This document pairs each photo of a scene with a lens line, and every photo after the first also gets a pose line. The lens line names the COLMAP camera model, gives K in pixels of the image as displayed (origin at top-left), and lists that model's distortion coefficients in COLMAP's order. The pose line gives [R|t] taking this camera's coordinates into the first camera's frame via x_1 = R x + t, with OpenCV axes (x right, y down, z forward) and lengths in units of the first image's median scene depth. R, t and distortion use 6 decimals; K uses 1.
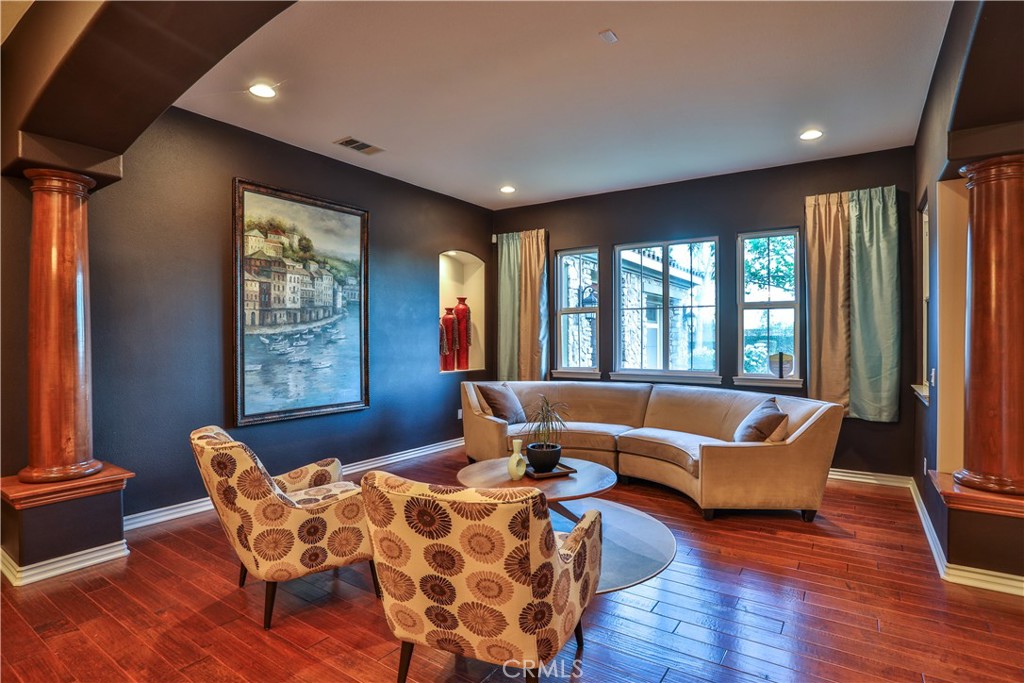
lens RADIAL K [[516.7, 0, 512.0], [0, 516.7, 341.5], [0, 0, 1]] dist [-0.063358, 0.022399]
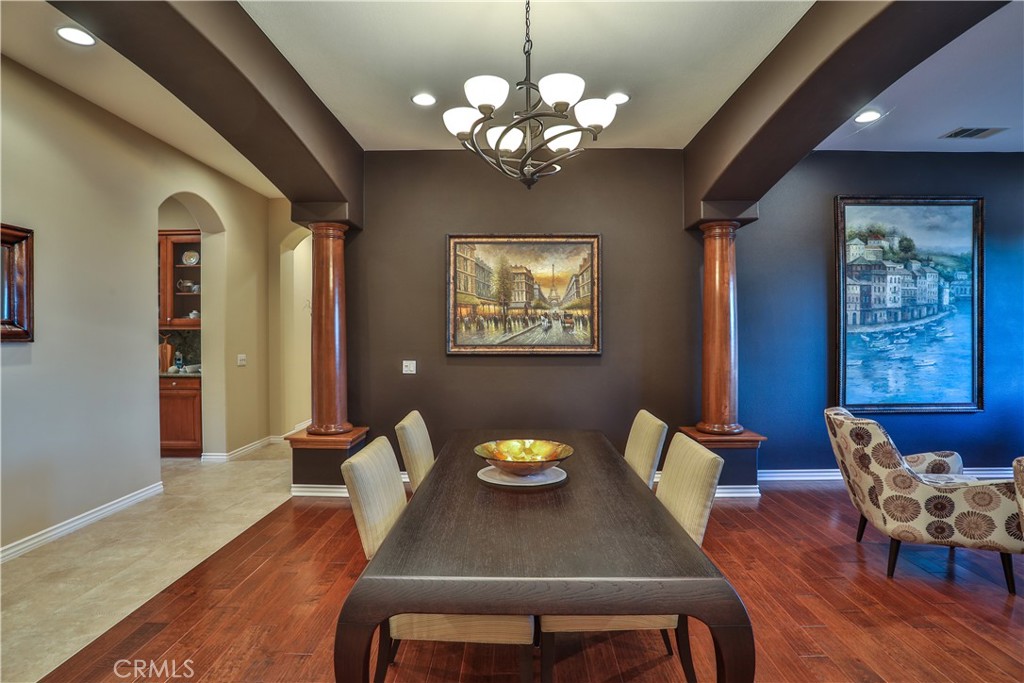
lens RADIAL K [[516.7, 0, 512.0], [0, 516.7, 341.5], [0, 0, 1]] dist [-0.063358, 0.022399]
pose [[0.542641, 0.010093, -0.839904, 0.012184], [-0.001735, 0.999939, 0.010895, -0.005654], [0.839963, -0.004455, 0.542626, -0.227369]]
